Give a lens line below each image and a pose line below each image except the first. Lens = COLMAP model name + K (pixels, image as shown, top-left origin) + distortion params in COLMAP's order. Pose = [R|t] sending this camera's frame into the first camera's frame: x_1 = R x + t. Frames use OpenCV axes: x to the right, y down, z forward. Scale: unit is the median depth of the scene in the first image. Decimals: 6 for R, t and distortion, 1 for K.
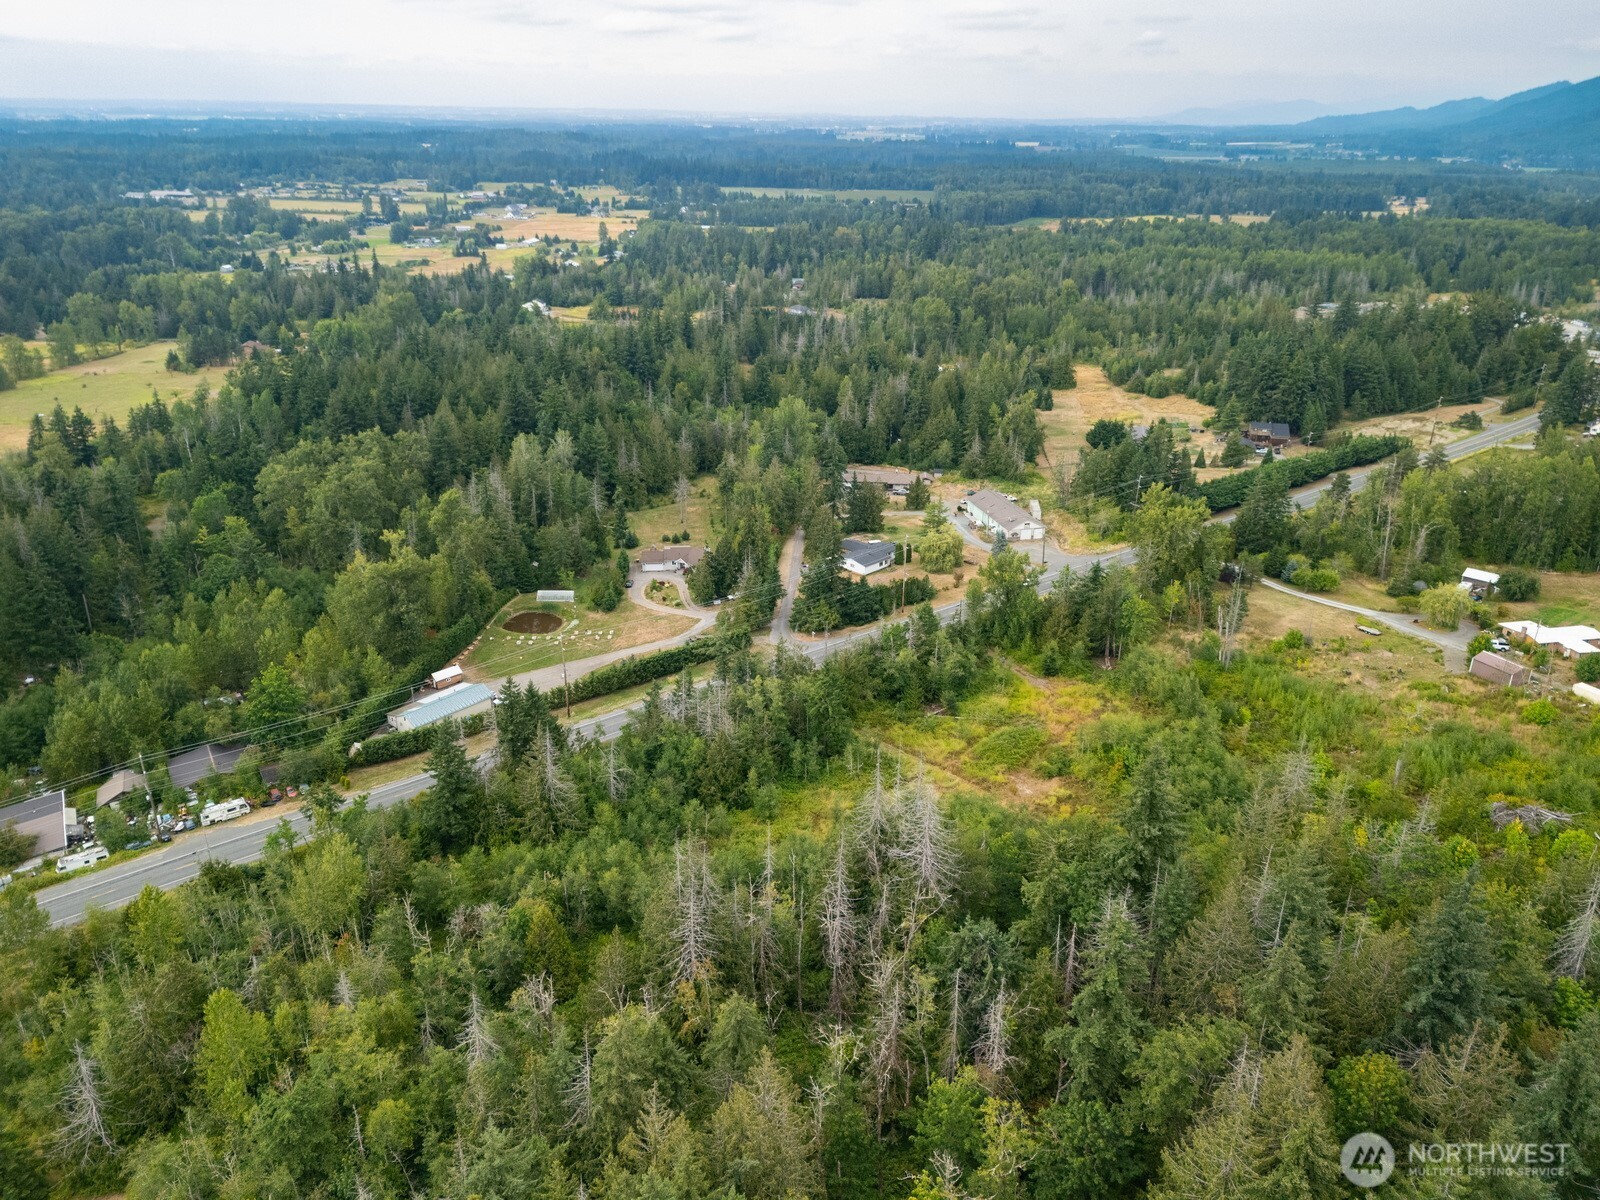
lens RADIAL K [[1173.4, 0, 804.6], [0, 1173.4, 597.1], [0, 0, 1]] dist [0.076847, -0.062061]
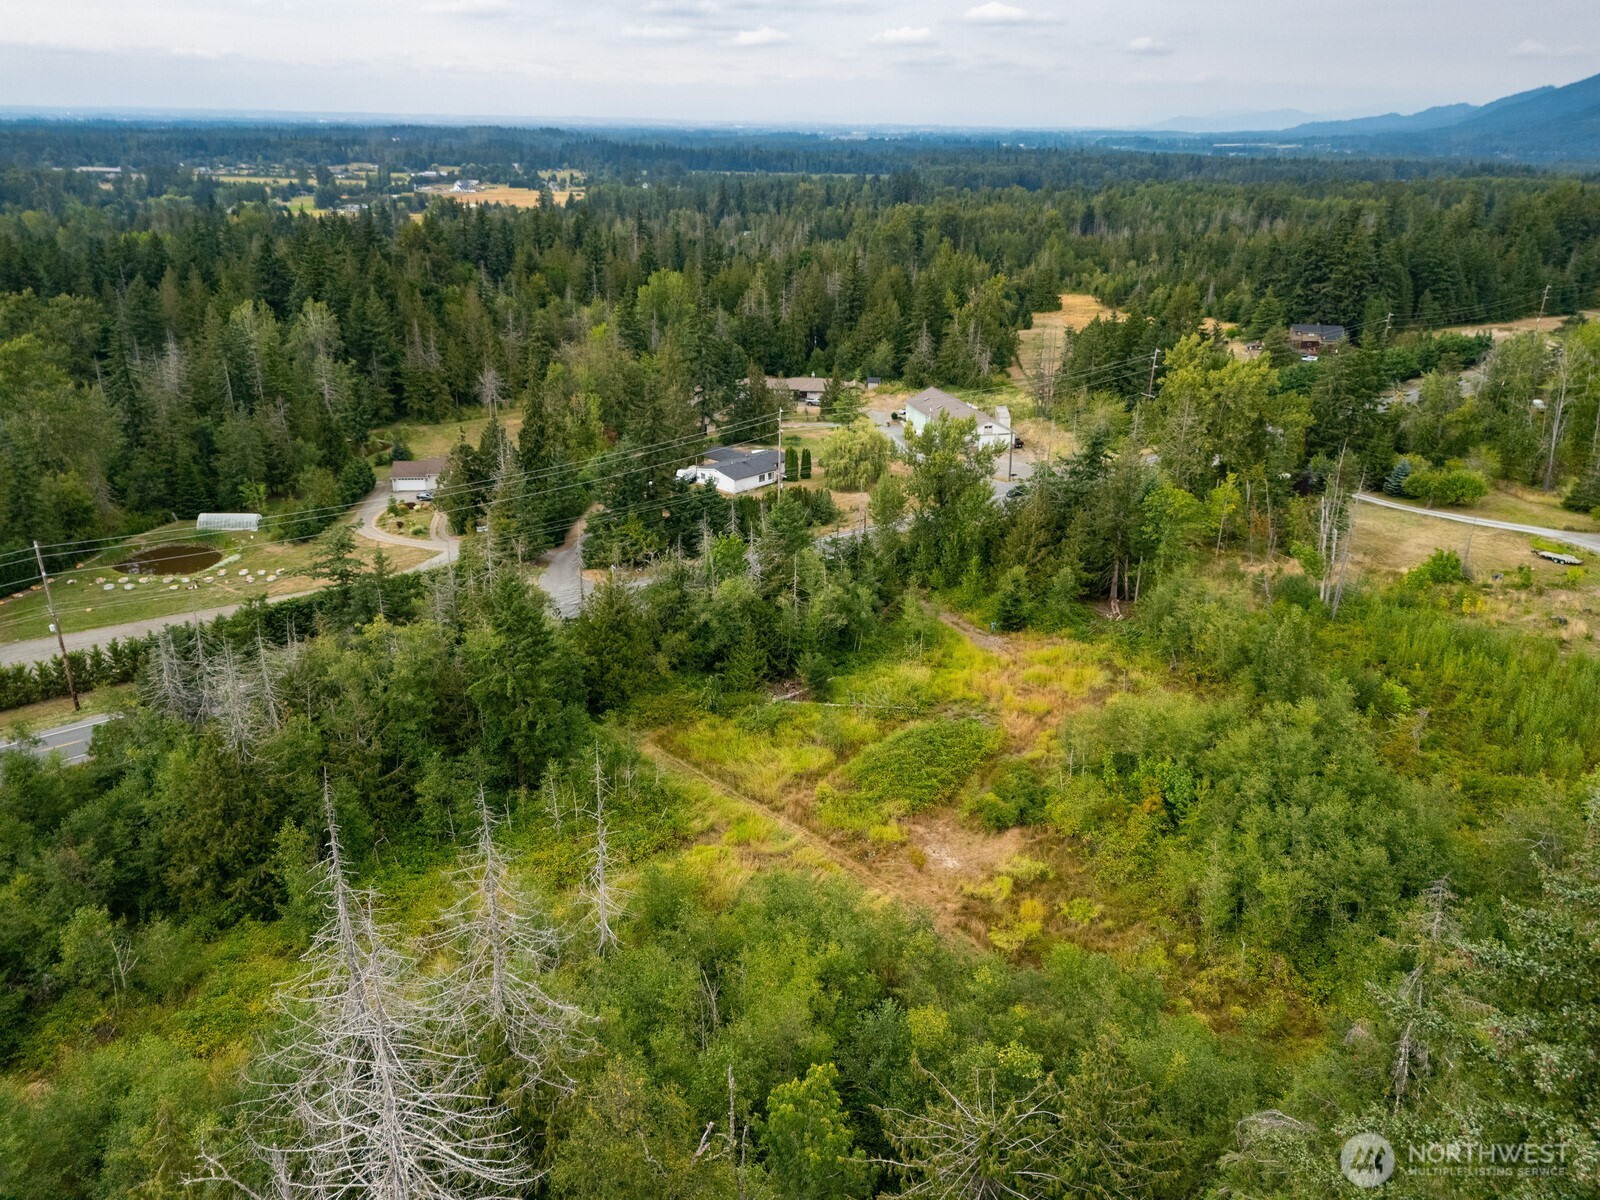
lens RADIAL K [[1168.5, 0, 807.8], [0, 1168.5, 601.0], [0, 0, 1]] dist [0.098113, -0.093050]
pose [[0.999924, -0.003914, 0.011703, 0.081863], [0.003971, 0.999980, -0.004841, 0.042320], [-0.011684, 0.004888, 0.999920, 0.347479]]
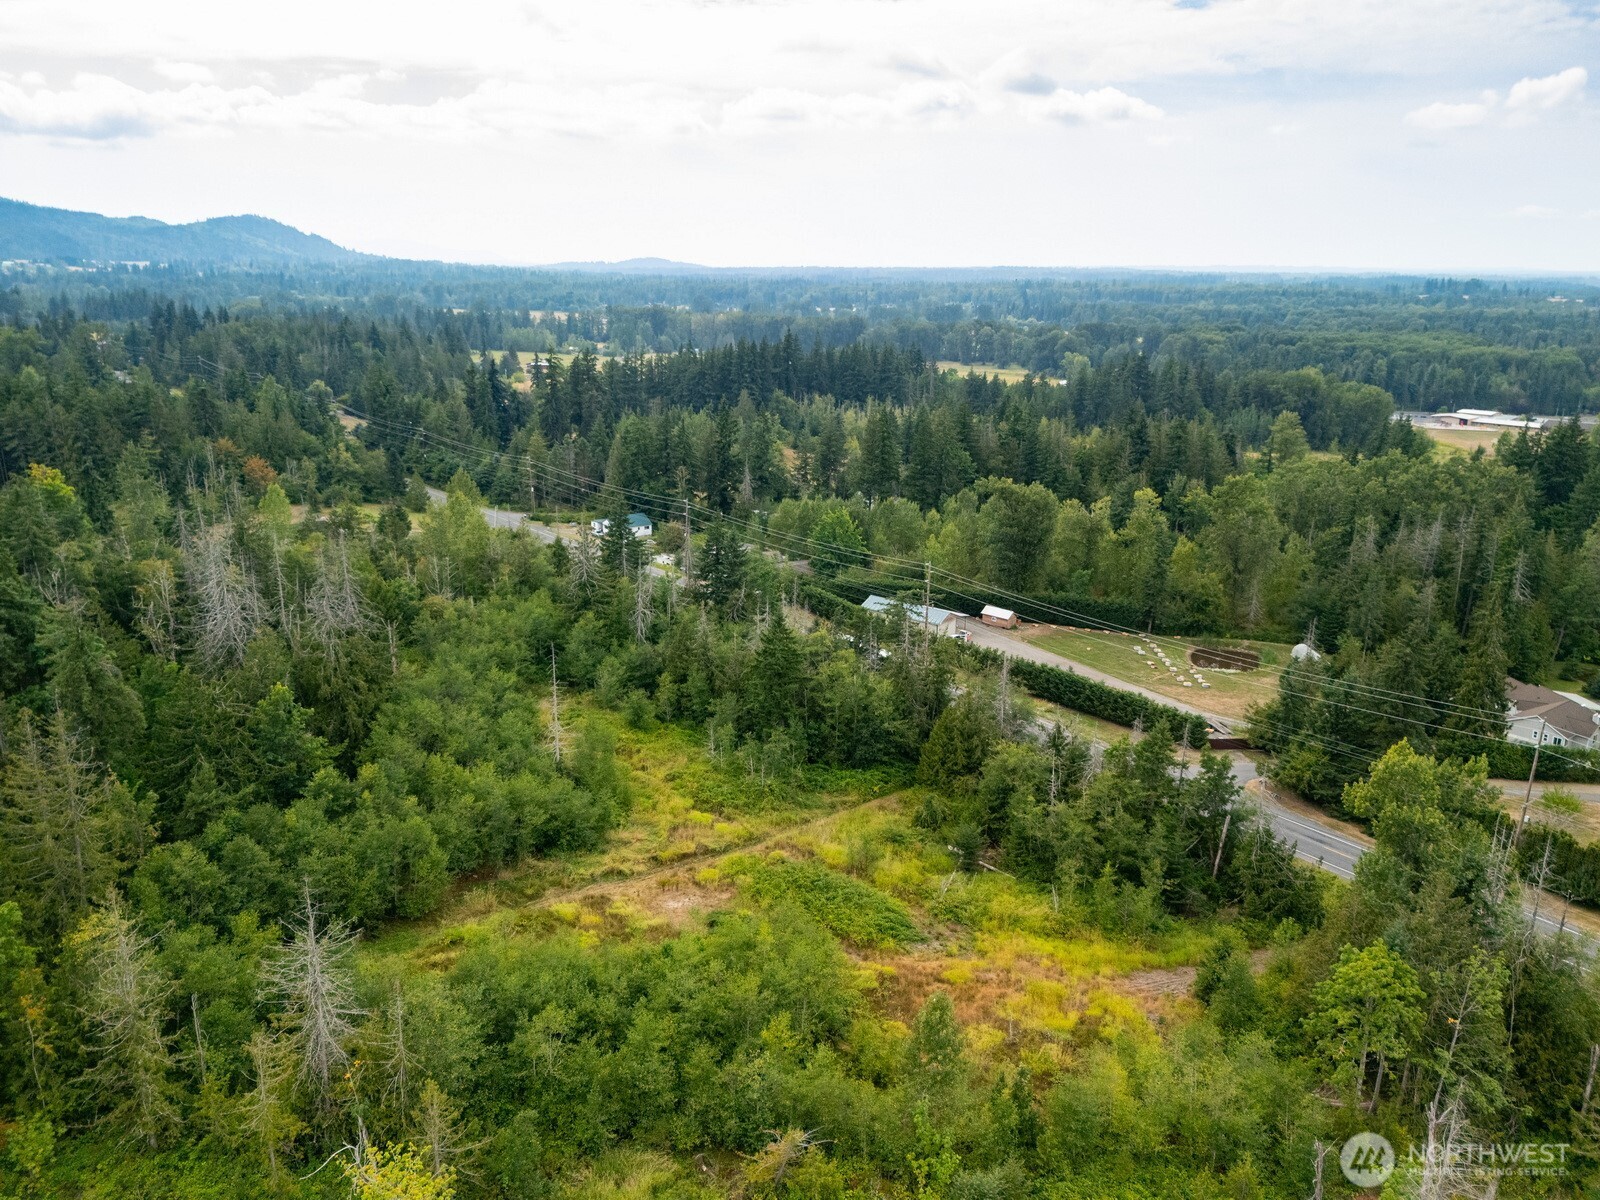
lens RADIAL K [[1176.6, 0, 804.4], [0, 1176.6, 601.2], [0, 0, 1]] dist [0.070606, -0.055489]
pose [[0.013378, 0.266240, -0.963814, 0.436559], [-0.389719, 0.889062, 0.240181, -0.079226], [0.920836, 0.372404, 0.115653, 0.586924]]
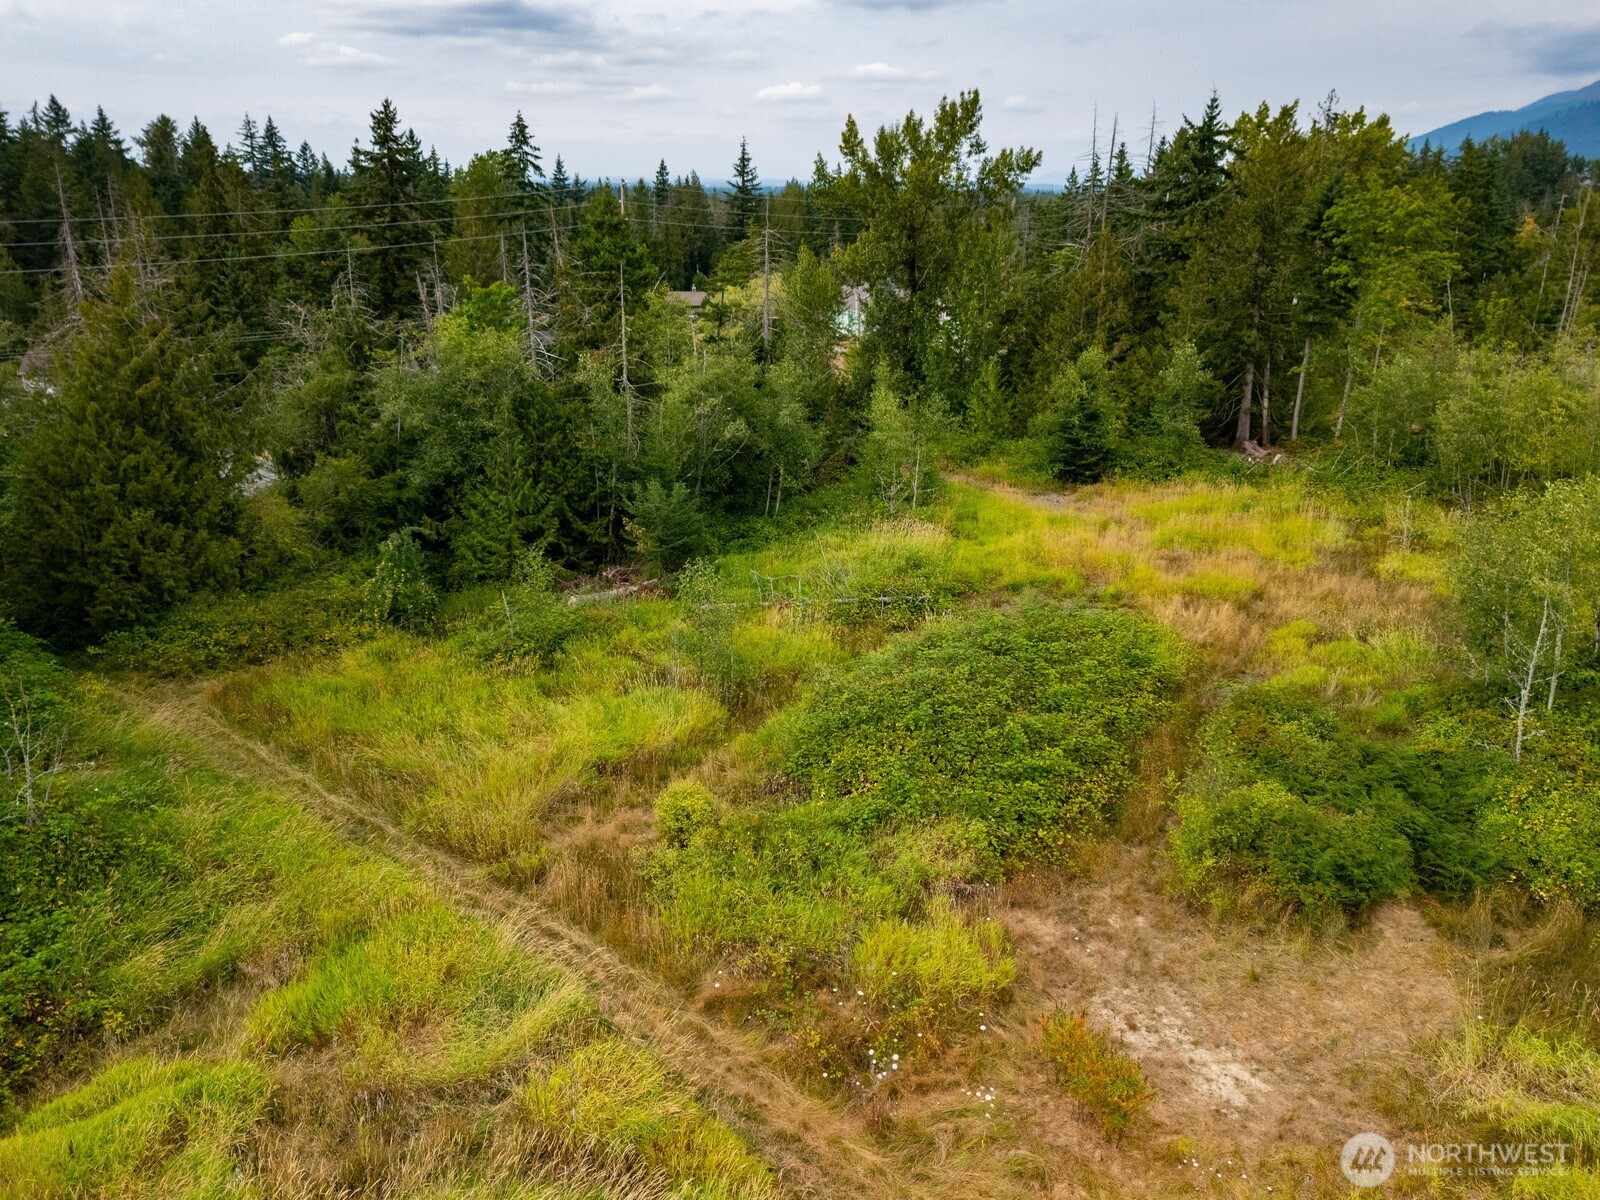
lens RADIAL K [[1178.9, 0, 795.4], [0, 1178.9, 598.8], [0, 0, 1]] dist [0.097532, -0.123703]
pose [[0.995659, -0.036626, 0.085562, 0.090861], [0.040777, 0.998049, -0.047284, 0.079418], [-0.083663, 0.050568, 0.995210, 0.562766]]
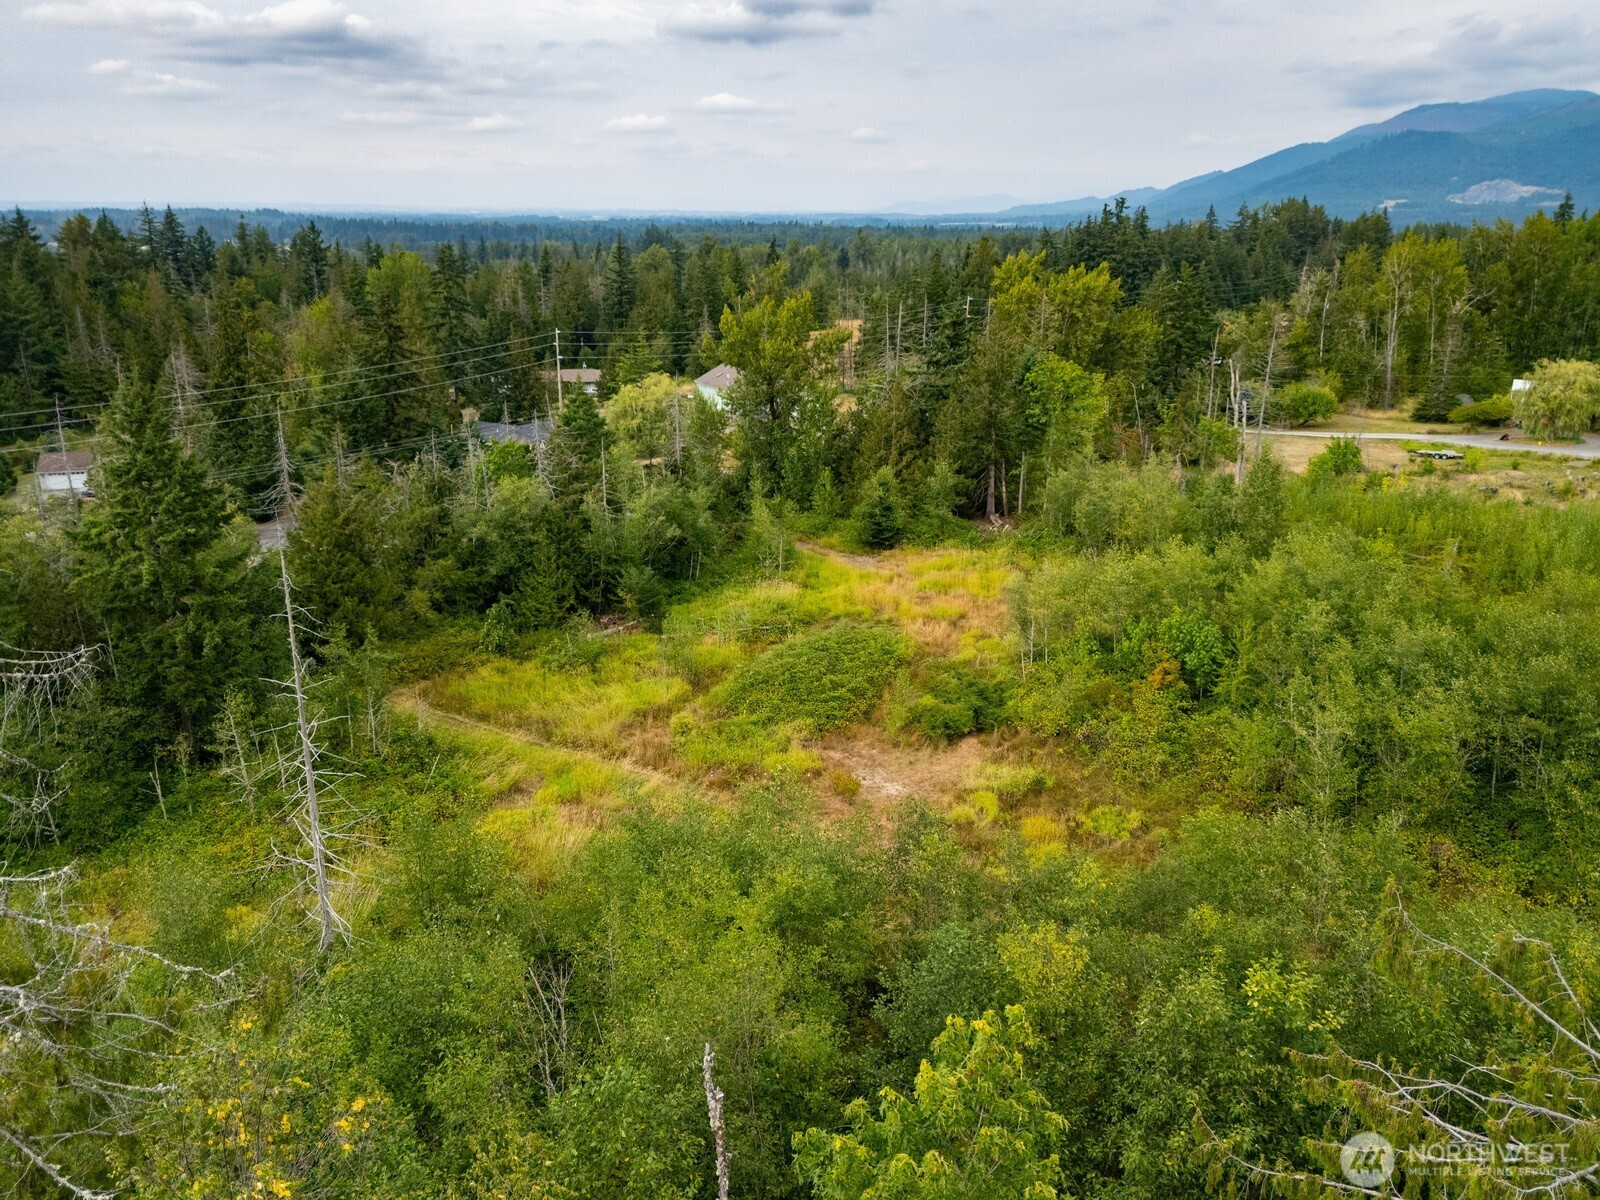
lens RADIAL K [[1181.8, 0, 804.6], [0, 1181.8, 601.3], [0, 0, 1]] dist [0.077378, -0.067169]
pose [[0.976932, -0.077380, 0.199037, 0.070485], [0.091248, 0.993930, -0.061458, 0.084258], [-0.193073, 0.078202, 0.978063, 0.445443]]
